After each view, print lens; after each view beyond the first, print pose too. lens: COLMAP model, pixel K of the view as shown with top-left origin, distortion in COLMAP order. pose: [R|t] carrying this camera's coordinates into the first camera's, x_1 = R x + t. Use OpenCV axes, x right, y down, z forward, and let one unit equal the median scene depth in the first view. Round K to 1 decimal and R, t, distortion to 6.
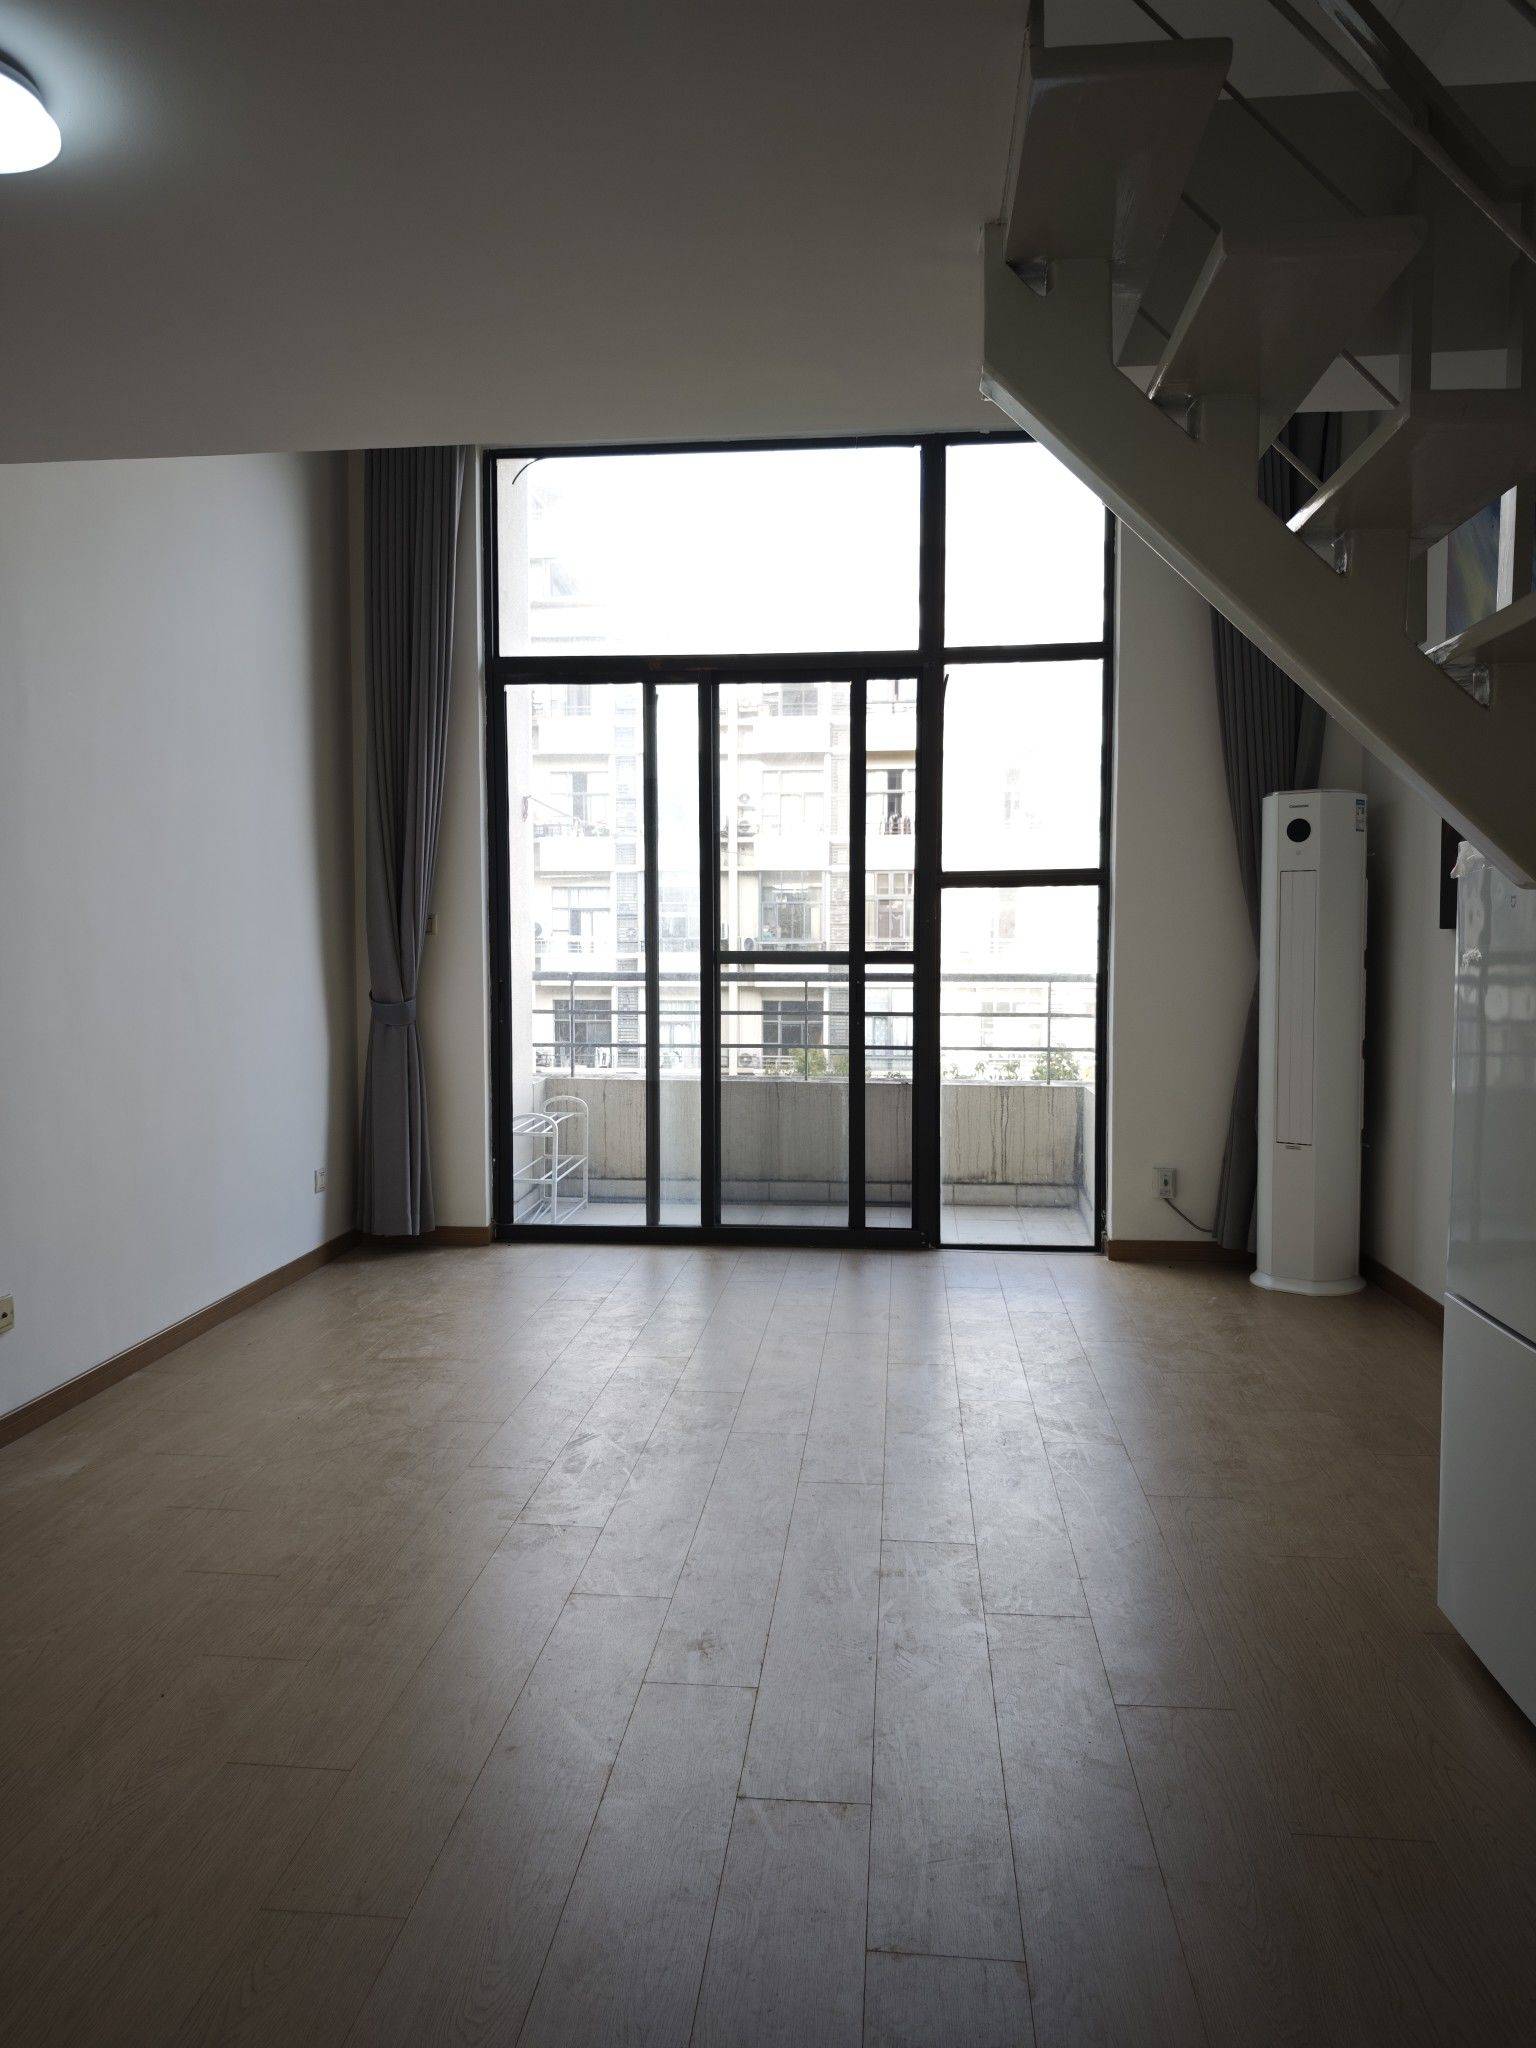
lens RADIAL K [[1425.0, 0, 758.3], [0, 1425.0, 1015.5], [0, 0, 1]] dist [-0.003336, -0.003087]
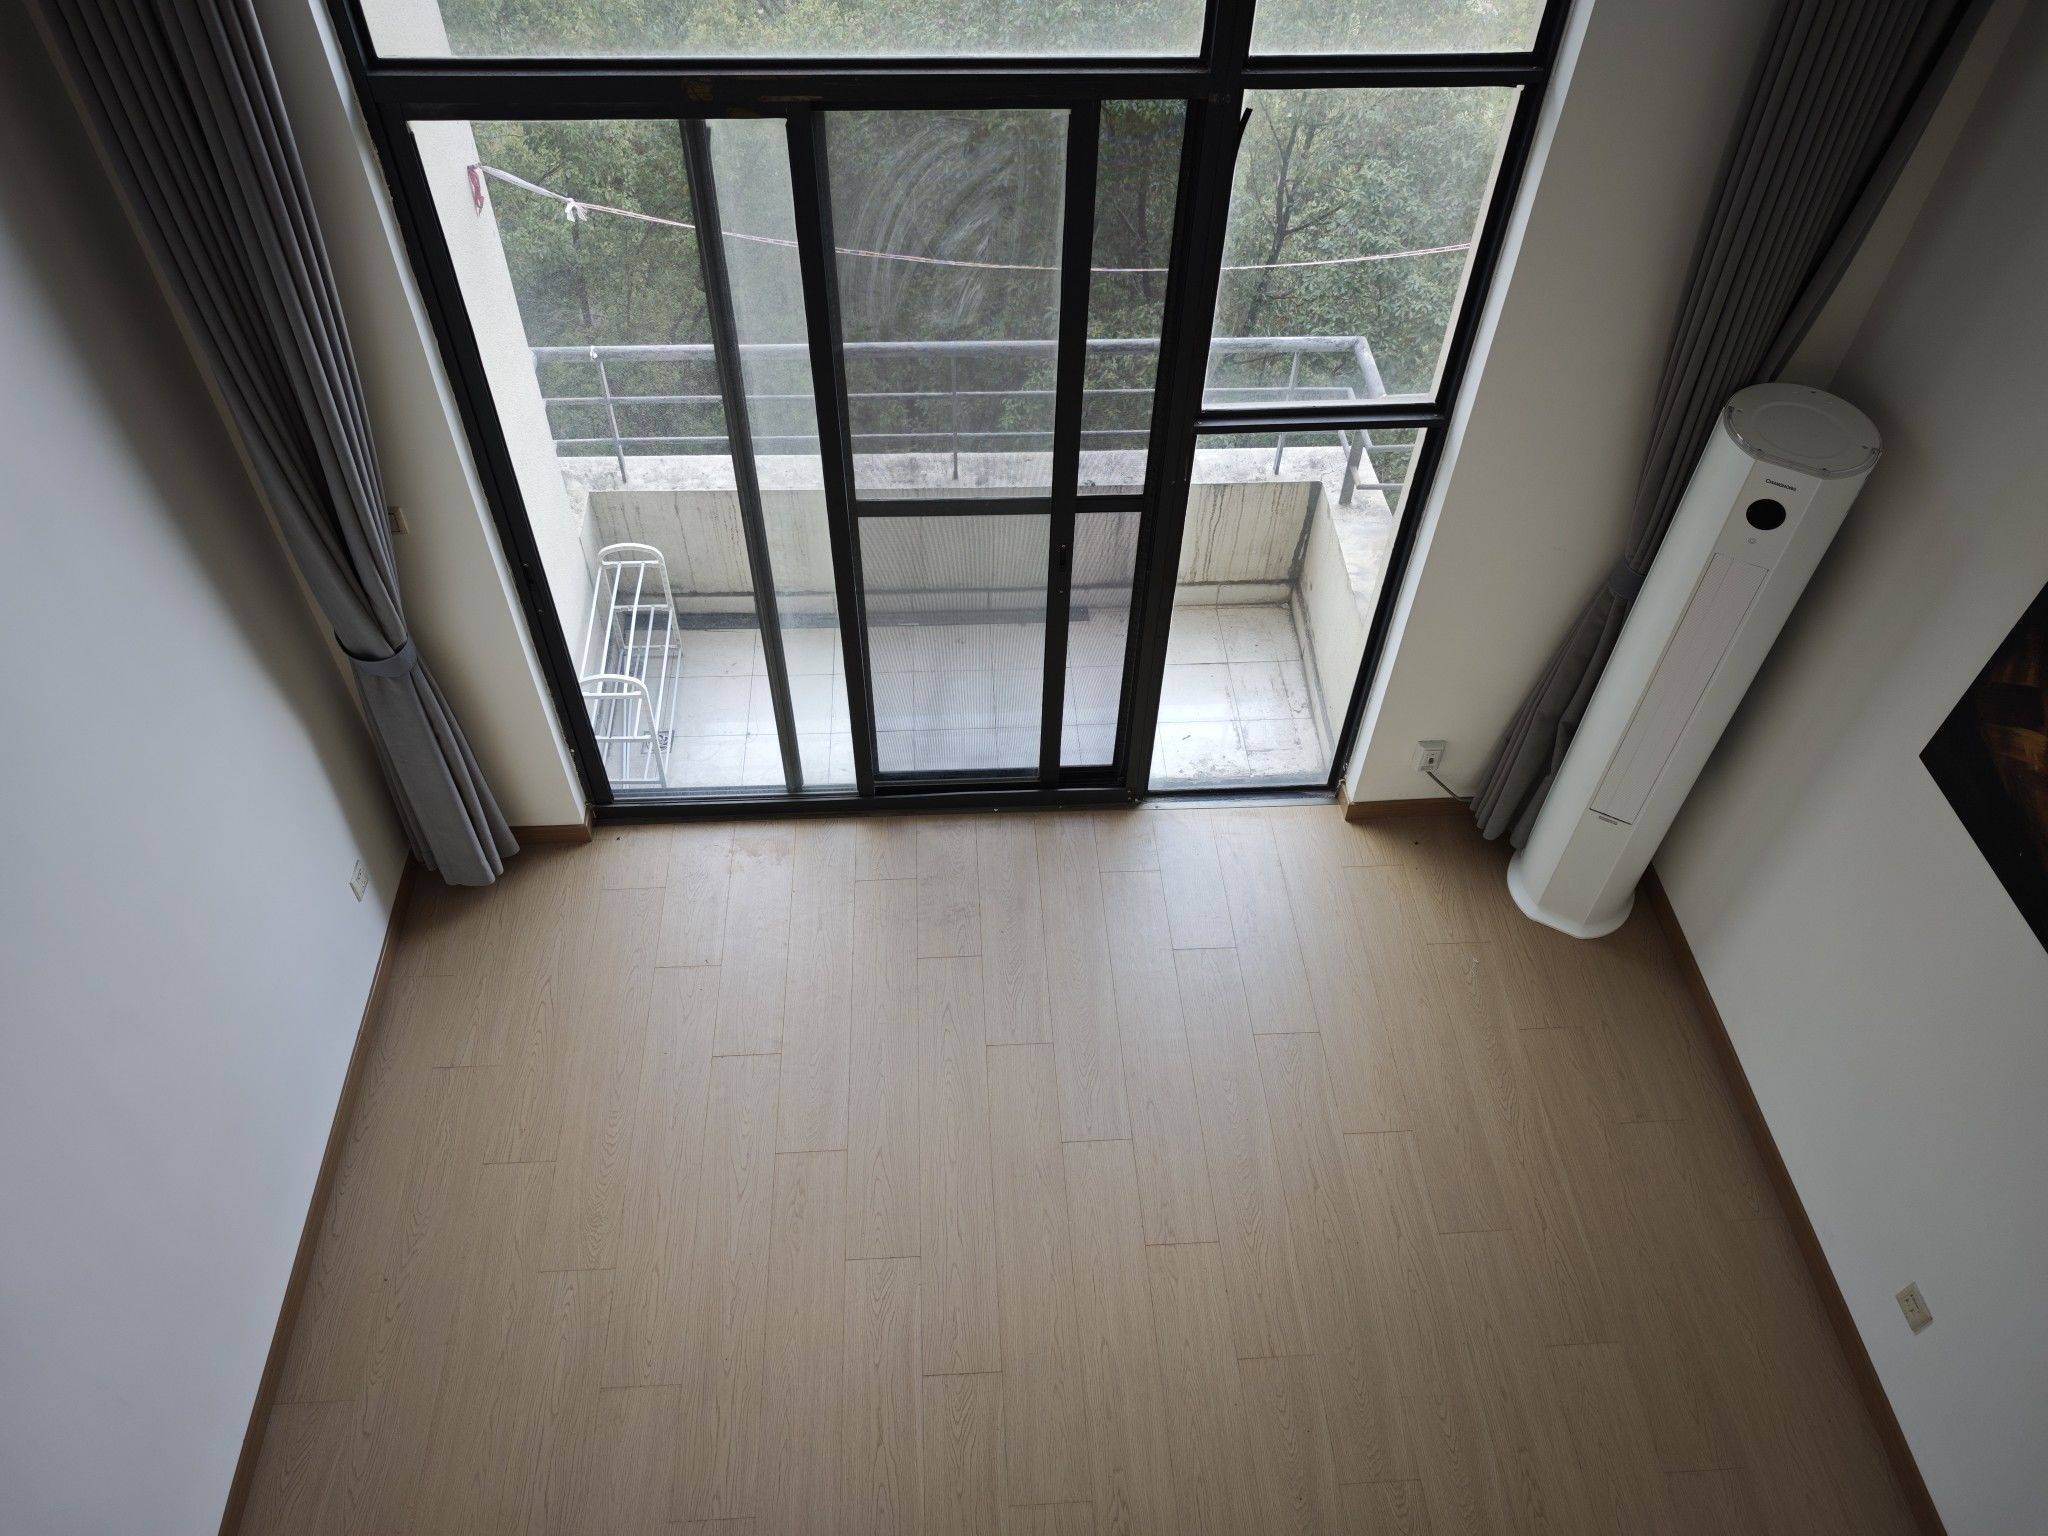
lens RADIAL K [[1425.0, 0, 1032.0], [0, 1425.0, 766.7], [0, 0, 1]] dist [-0.003336, -0.003087]
pose [[0.985232, -0.108683, 0.132308, -0.048558], [-0.017466, 0.704899, 0.709093, -0.437350], [-0.170329, -0.700932, 0.692591, 0.443449]]
